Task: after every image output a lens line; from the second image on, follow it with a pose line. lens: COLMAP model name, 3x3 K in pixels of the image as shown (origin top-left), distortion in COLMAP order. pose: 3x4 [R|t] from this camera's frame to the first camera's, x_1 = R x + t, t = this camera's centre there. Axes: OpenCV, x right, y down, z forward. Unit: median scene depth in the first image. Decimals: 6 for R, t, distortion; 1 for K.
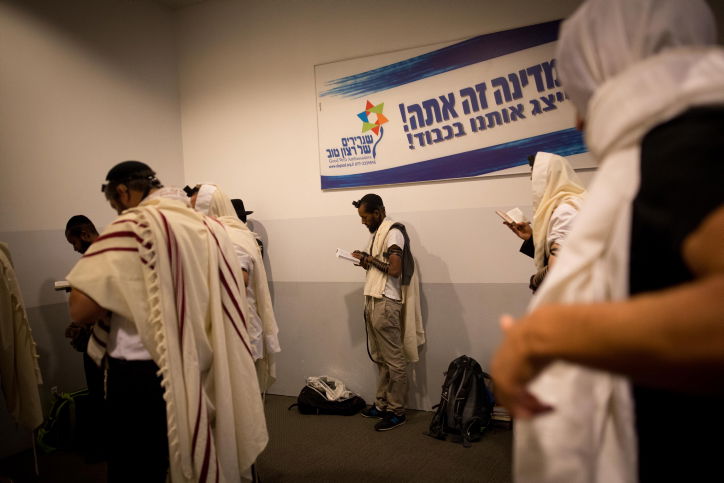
lens RADIAL K [[646.1, 0, 359.3], [0, 646.1, 243.8], [0, 0, 1]] dist [0.001814, 0.008589]
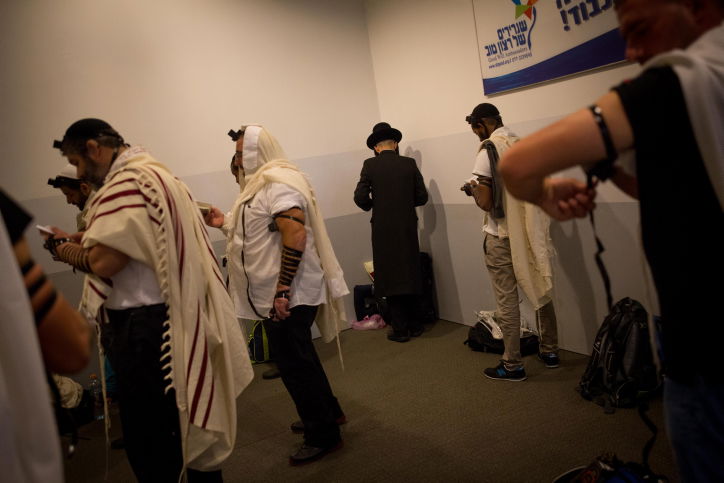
lens RADIAL K [[684.6, 0, 360.7], [0, 684.6, 239.3], [0, 0, 1]] dist [0.058082, 0.000000]
pose [[0.835142, -0.013209, -0.549876, 0.318132], [0.093584, 0.988548, 0.118387, -0.020446], [0.542015, -0.150330, 0.826814, 0.142137]]
